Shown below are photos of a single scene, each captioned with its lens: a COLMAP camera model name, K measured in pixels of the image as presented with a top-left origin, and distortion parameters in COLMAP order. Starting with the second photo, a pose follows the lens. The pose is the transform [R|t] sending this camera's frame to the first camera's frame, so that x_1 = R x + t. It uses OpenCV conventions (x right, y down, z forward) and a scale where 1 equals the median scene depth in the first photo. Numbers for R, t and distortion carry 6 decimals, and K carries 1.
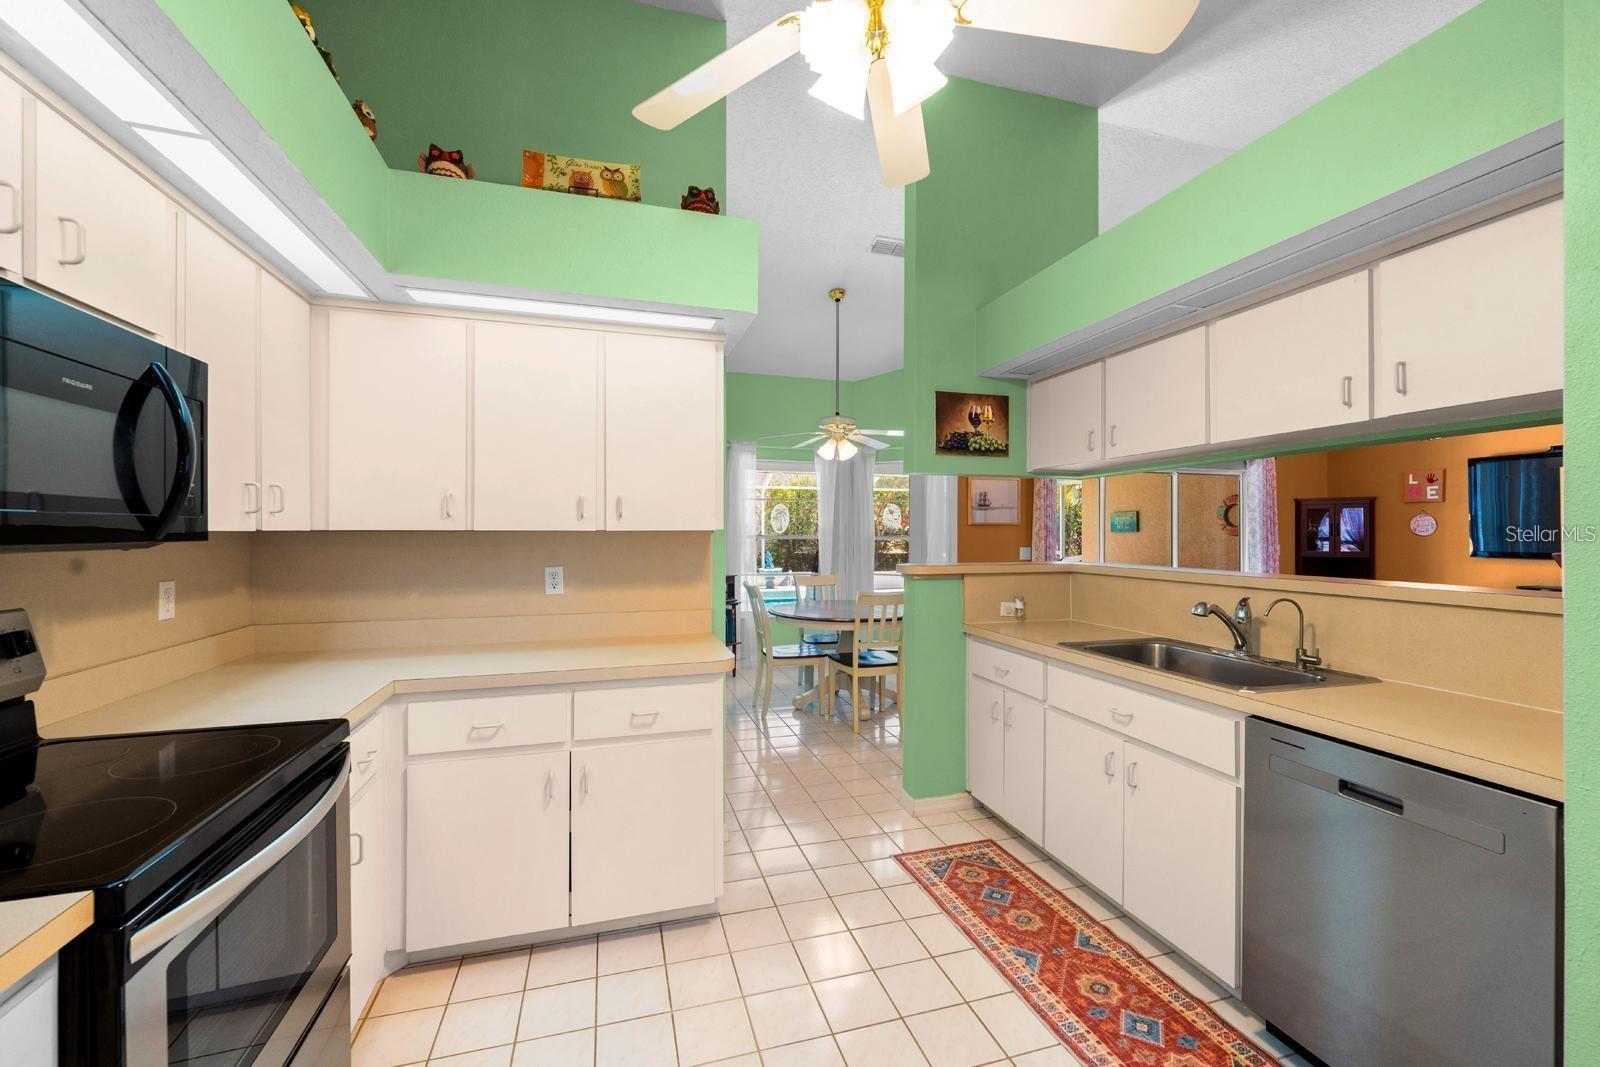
lens RADIAL K [[649.3, 0, 799.1], [0, 649.3, 532.7], [0, 0, 1]] dist [-0.002523, -0.000167]
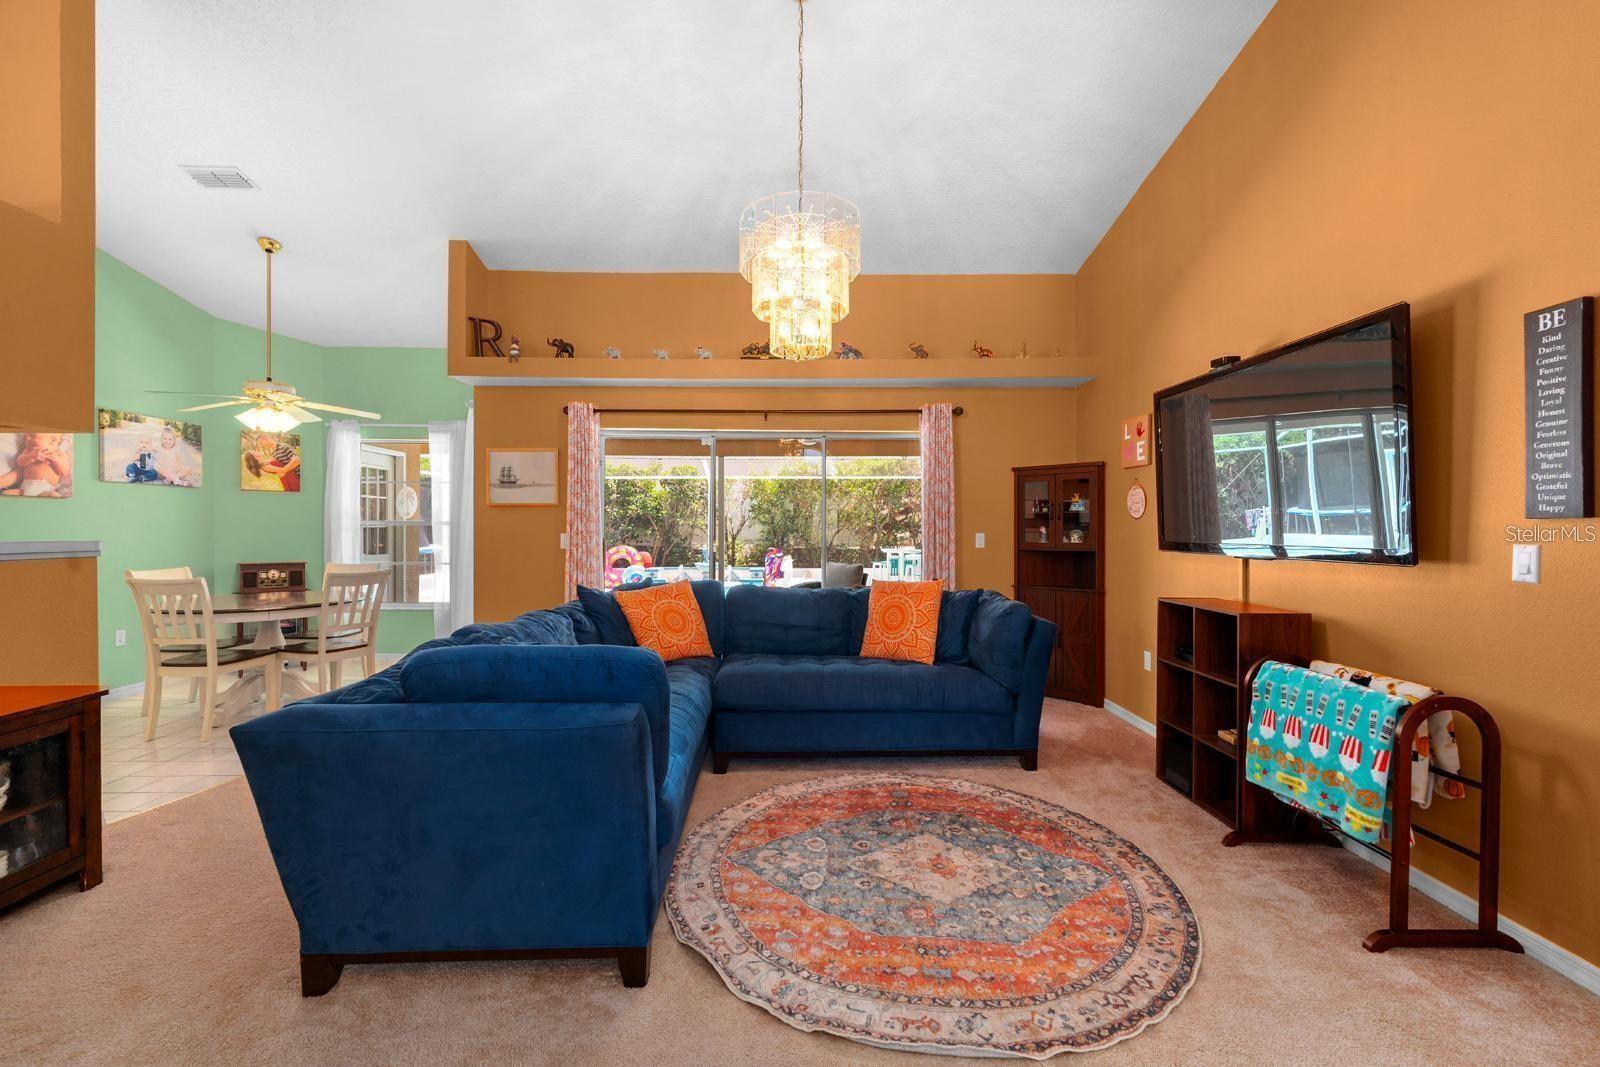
lens RADIAL K [[649.3, 0, 797.4], [0, 649.3, 531.1], [0, 0, 1]] dist [-0.002523, -0.000167]
pose [[0.963440, 0.002359, -0.267912, 0.862333], [-0.000905, 0.999984, 0.005550, 0.015686], [0.267921, -0.005105, 0.963427, 0.295350]]
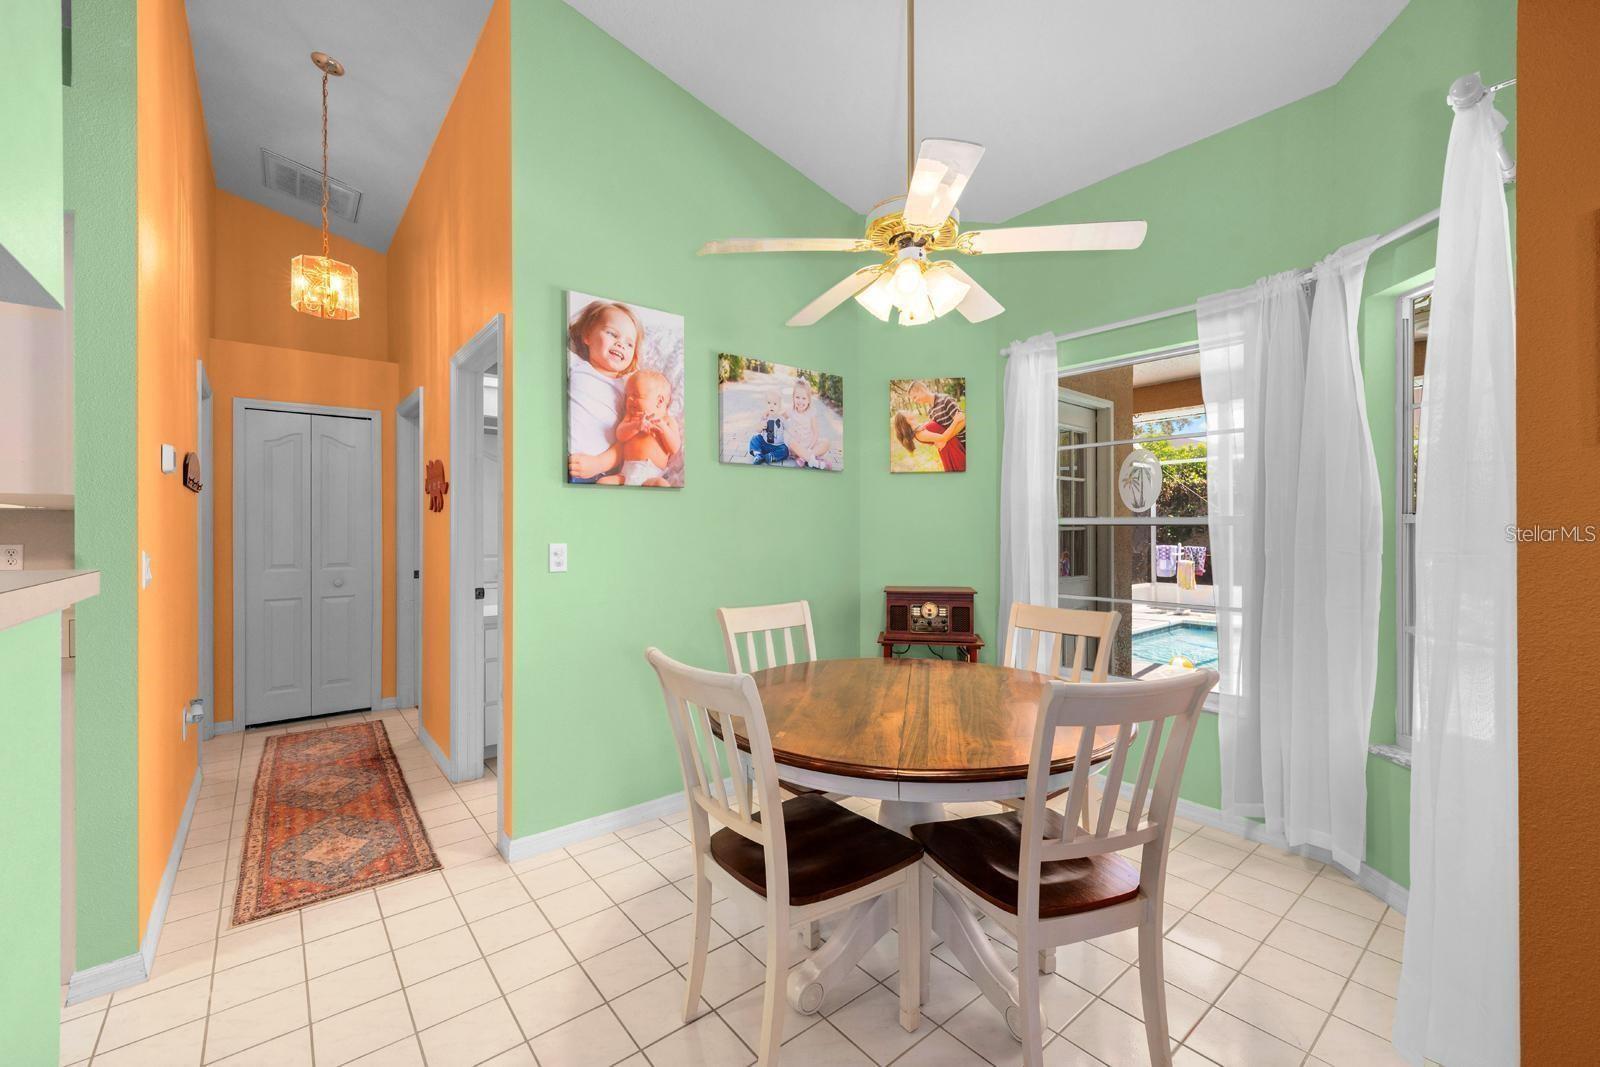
lens RADIAL K [[649.3, 0, 796.0], [0, 649.3, 532.5], [0, 0, 1]] dist [-0.002523, -0.000167]
pose [[0.388018, 0.000169, -0.921652, 0.445953], [0.006089, 0.999978, 0.002747, 0.015436], [0.921632, -0.006678, 0.388009, 0.602872]]
